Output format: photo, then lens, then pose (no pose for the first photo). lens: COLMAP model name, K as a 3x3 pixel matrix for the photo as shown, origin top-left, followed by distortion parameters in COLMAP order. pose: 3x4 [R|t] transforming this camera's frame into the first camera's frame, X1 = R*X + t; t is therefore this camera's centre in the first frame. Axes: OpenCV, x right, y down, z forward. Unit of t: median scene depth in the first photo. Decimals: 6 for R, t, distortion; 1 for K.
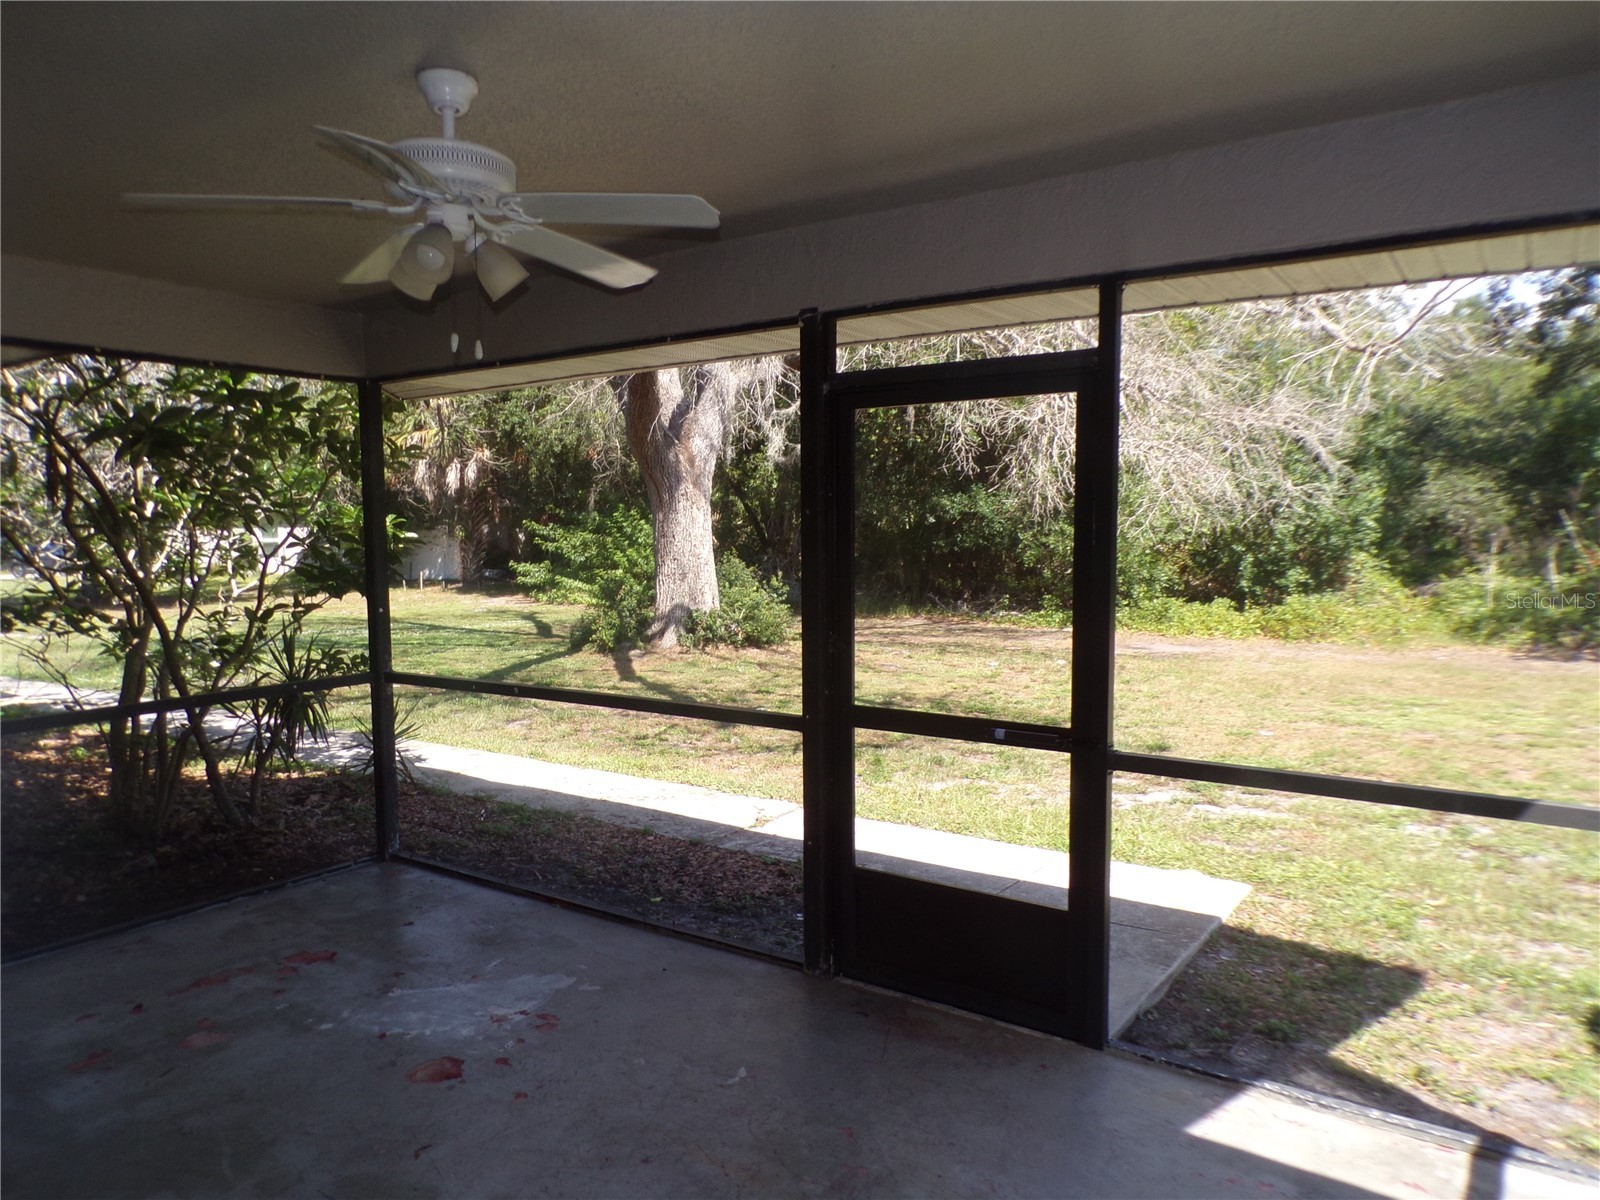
lens RADIAL K [[1099.8, 0, 801.9], [0, 1099.8, 609.4], [0, 0, 1]] dist [0.009925, 0.000549]
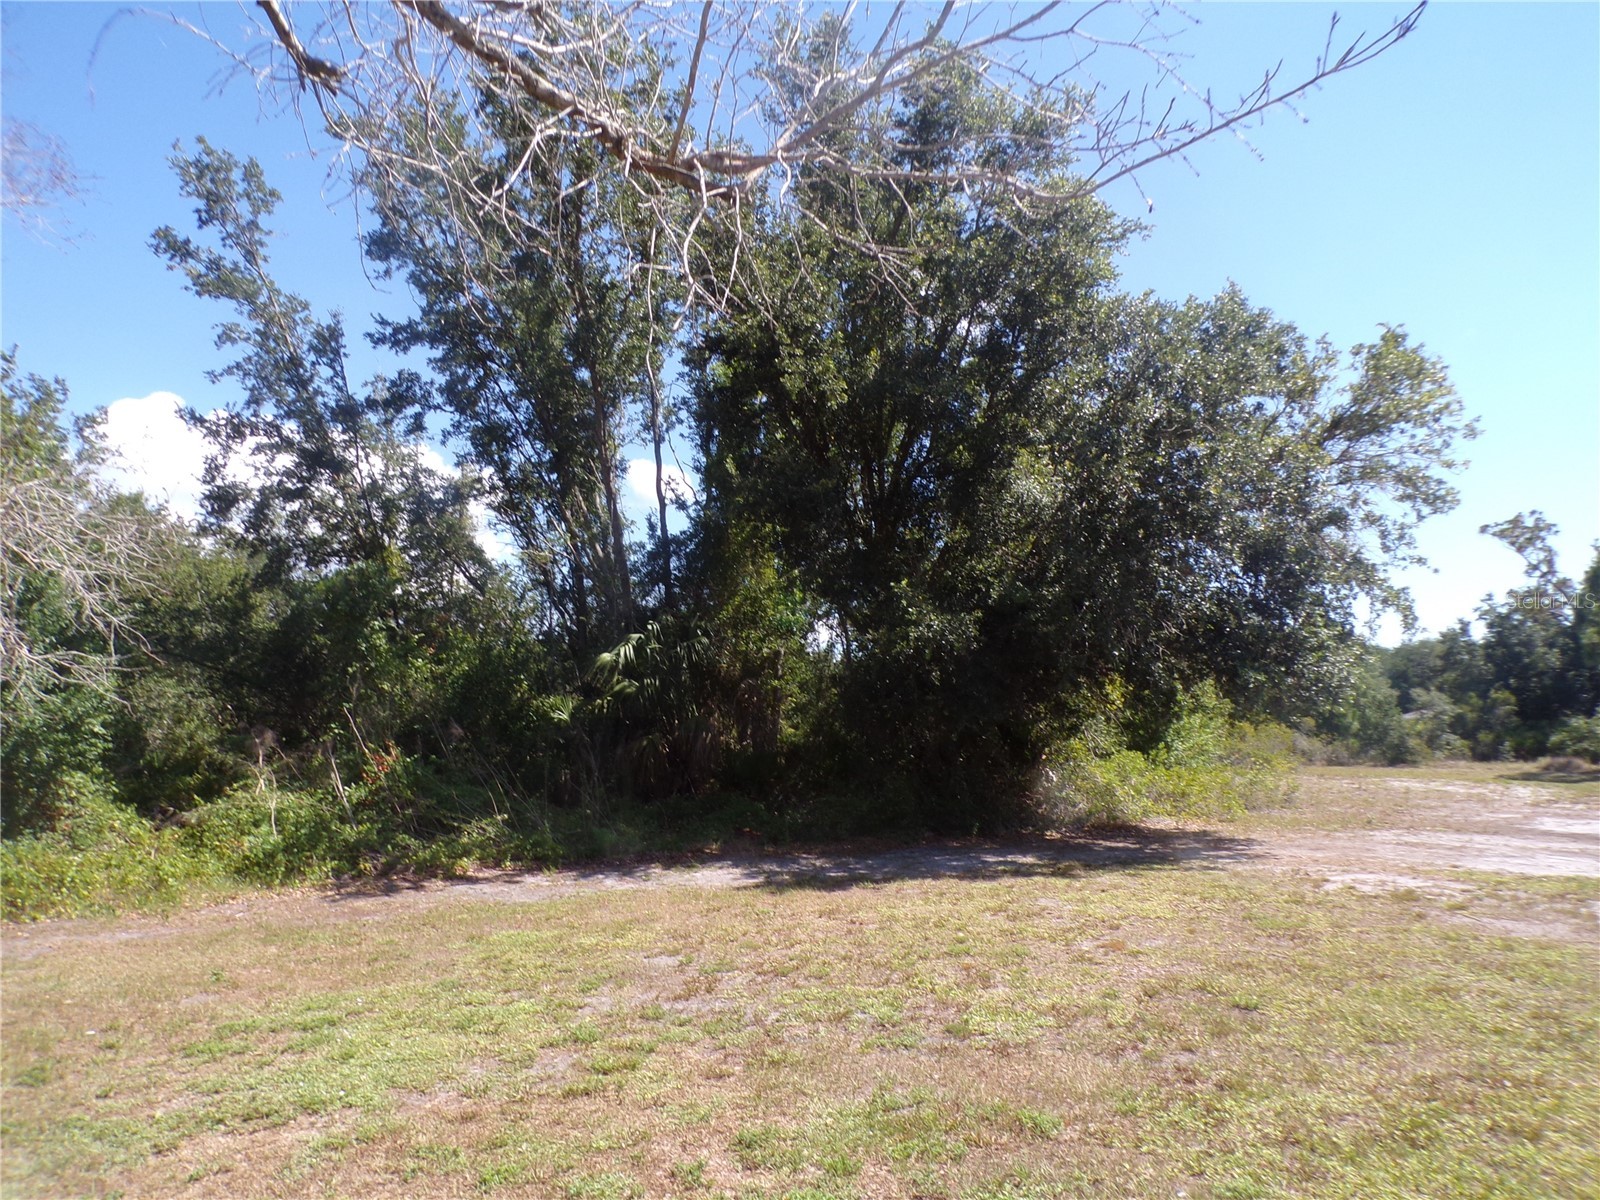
lens RADIAL K [[1099.8, 0, 811.2], [0, 1099.8, 605.7], [0, 0, 1]] dist [0.009925, 0.000549]
pose [[0.431184, 0.088613, 0.897902, 0.077115], [0.094477, 0.985261, -0.142603, -0.012662], [-0.897304, 0.146319, 0.416457, 0.298259]]
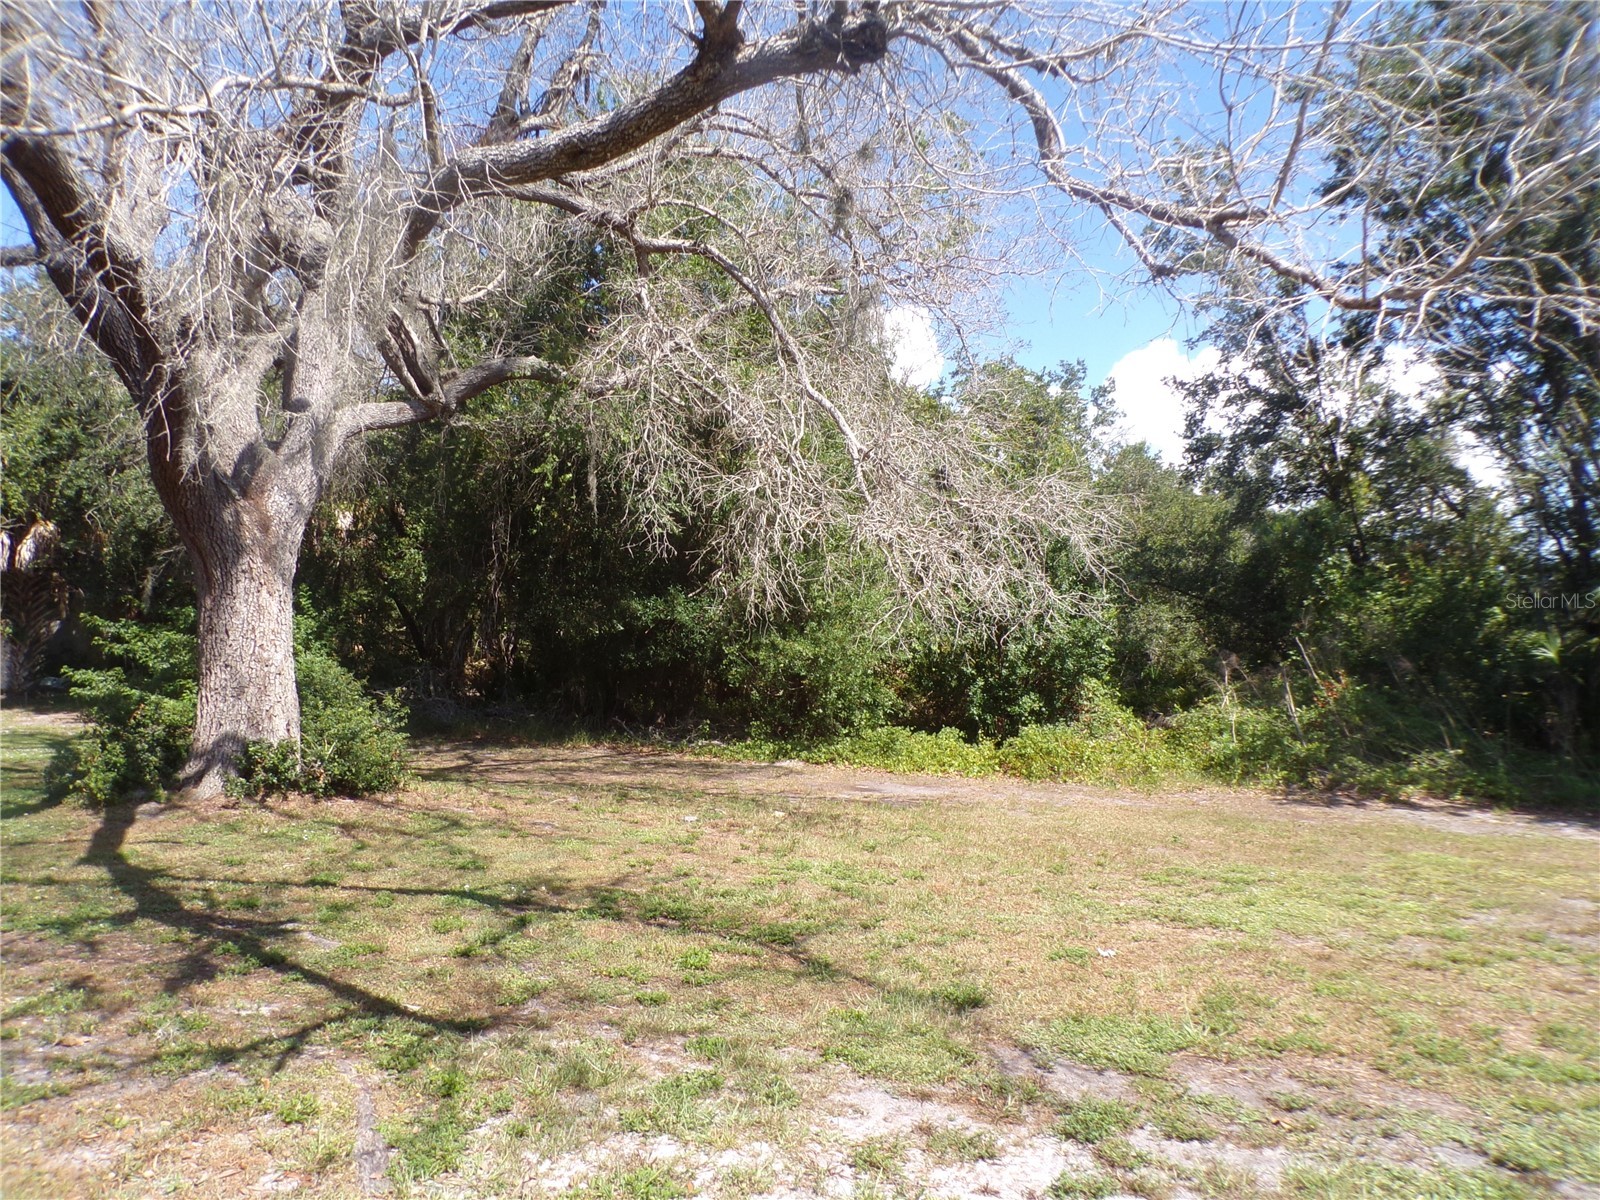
lens RADIAL K [[1099.8, 0, 803.1], [0, 1099.8, 599.6], [0, 0, 1]] dist [0.009925, 0.000549]
pose [[0.962821, 0.040522, 0.267085, 0.034613], [-0.009201, 0.993031, -0.117494, -0.007912], [-0.269984, 0.110668, 0.956484, 0.202200]]
